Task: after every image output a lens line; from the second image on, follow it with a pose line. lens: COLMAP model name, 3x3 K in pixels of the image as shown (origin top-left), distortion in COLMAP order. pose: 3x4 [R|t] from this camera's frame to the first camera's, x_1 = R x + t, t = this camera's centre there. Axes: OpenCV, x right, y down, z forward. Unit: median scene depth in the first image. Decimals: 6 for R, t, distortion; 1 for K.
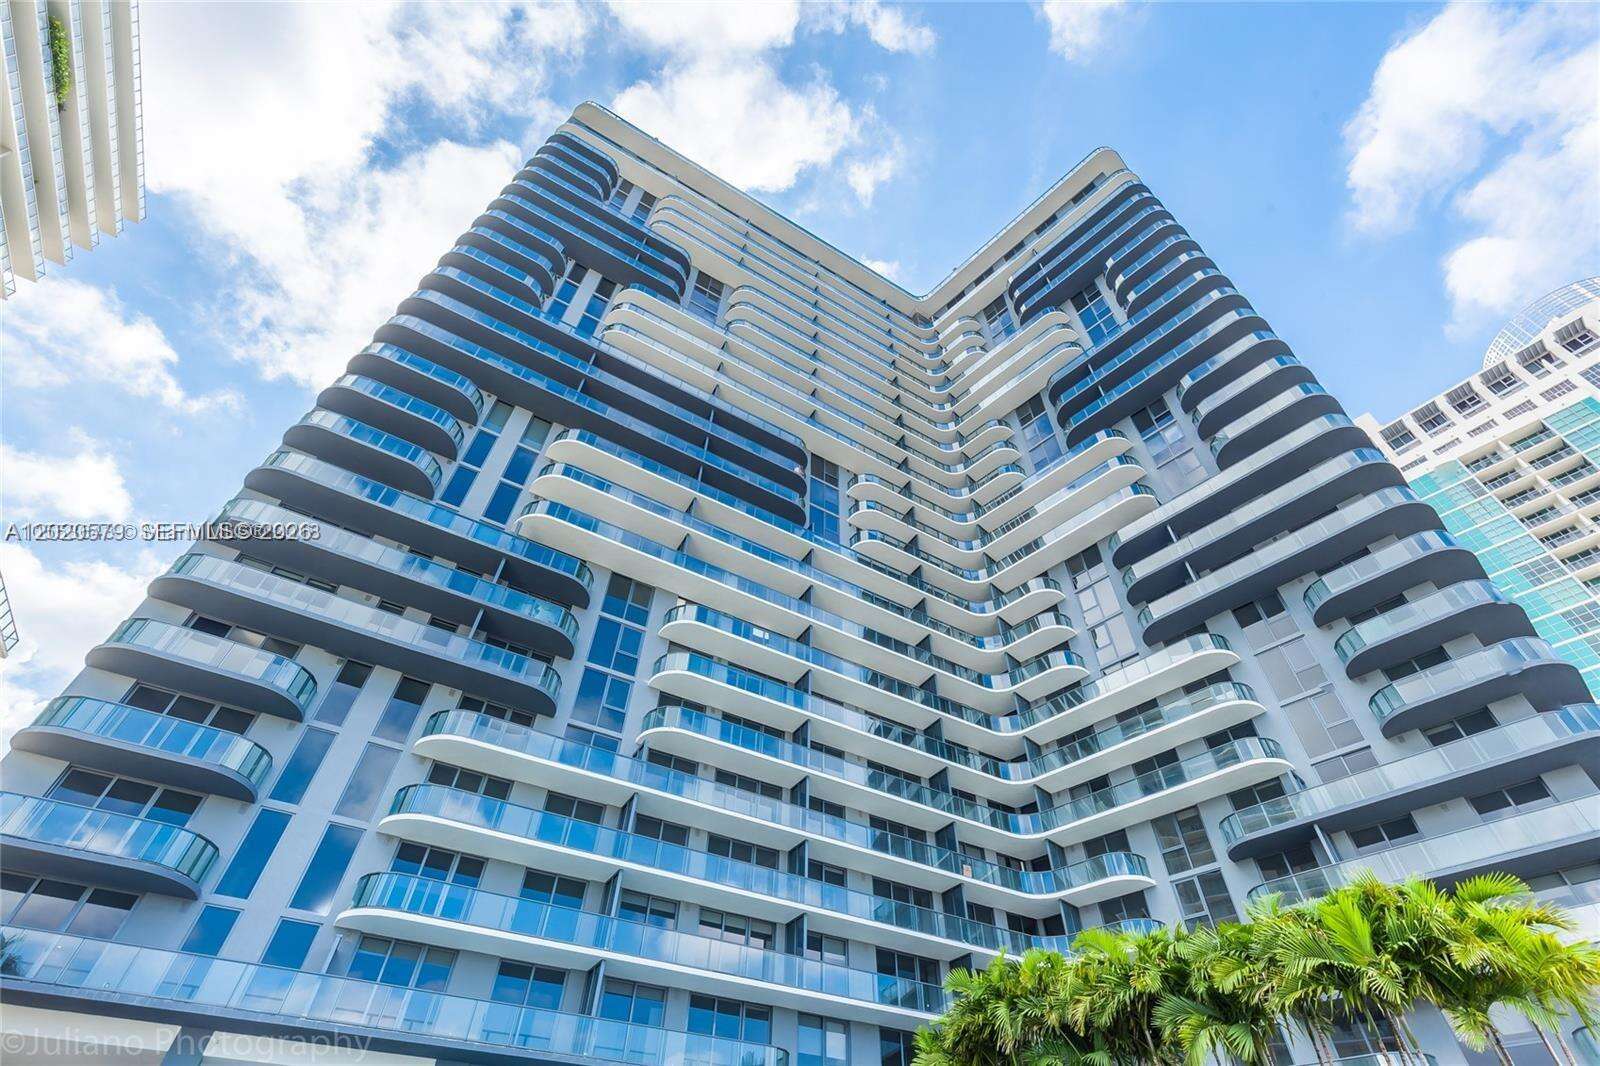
lens RADIAL K [[745.3, 0, 800.0], [0, 745.3, 533.0], [0, 0, 1]] dist [0.004586, 0.000120]
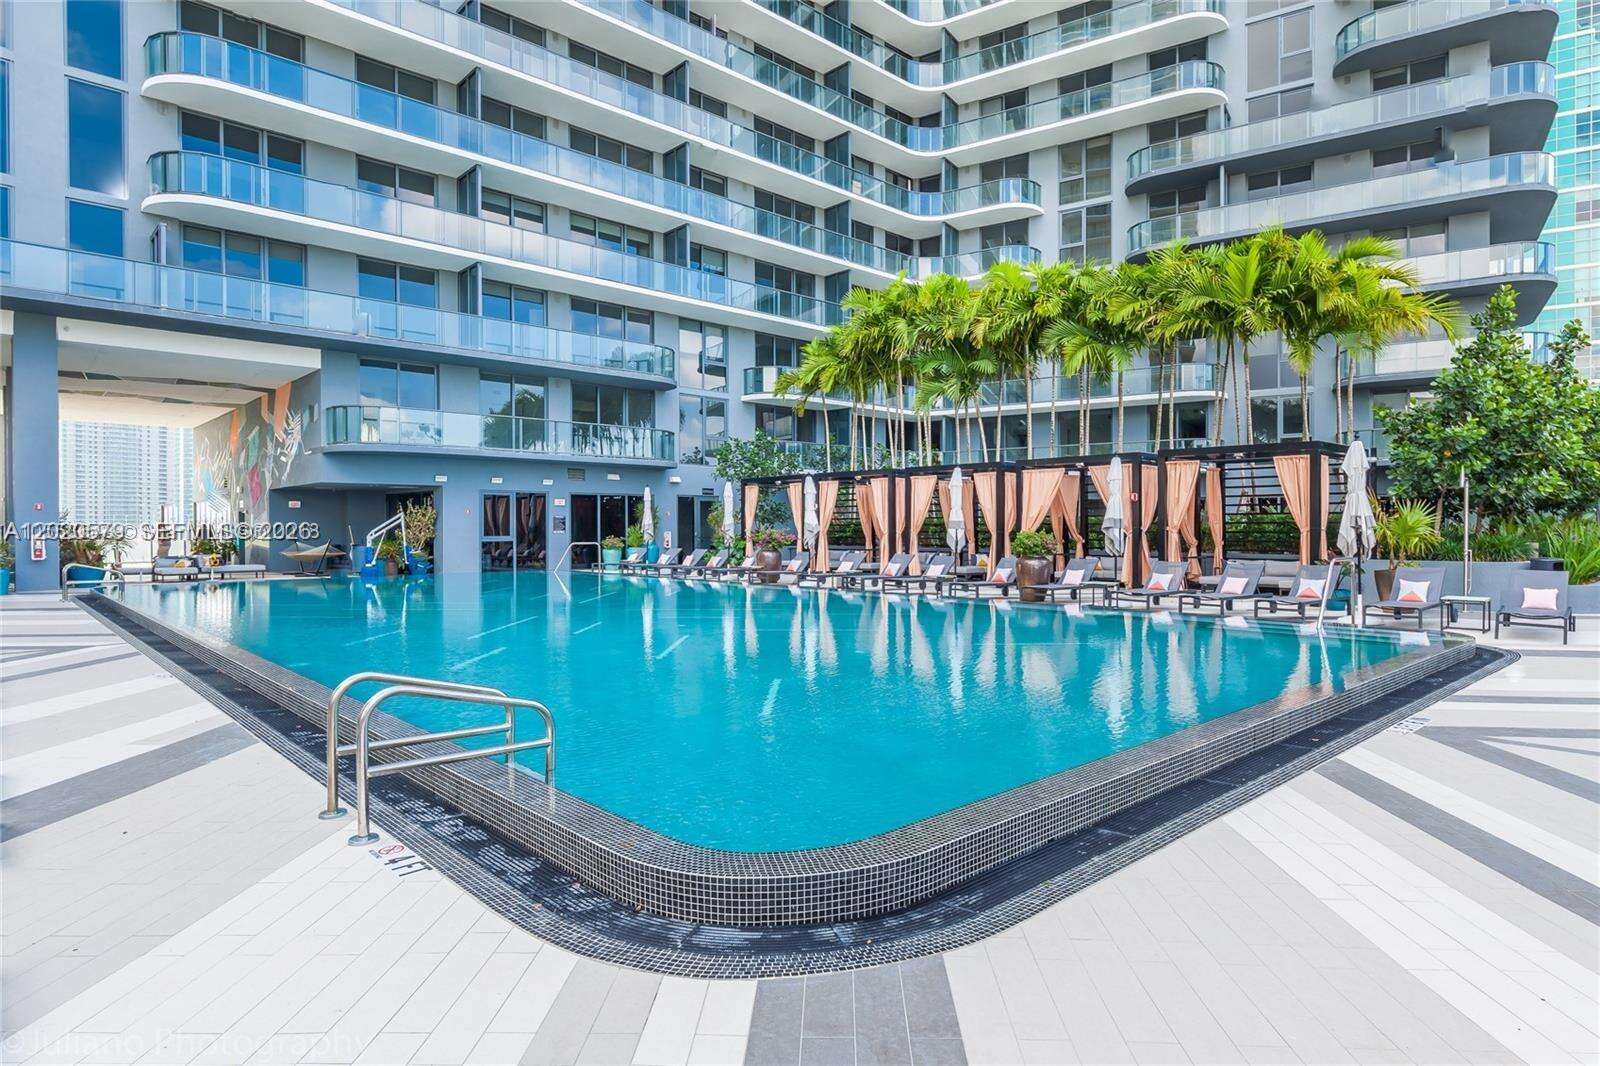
lens RADIAL K [[916.3, 0, 800.0], [0, 916.3, 533.0], [0, 0, 1]] dist [-0.003005, -0.001757]
pose [[0.976305, -0.017356, 0.215700, -0.090930], [-0.143914, 0.692323, 0.707091, -0.031678], [-0.161606, -0.721379, 0.673421, -0.036710]]
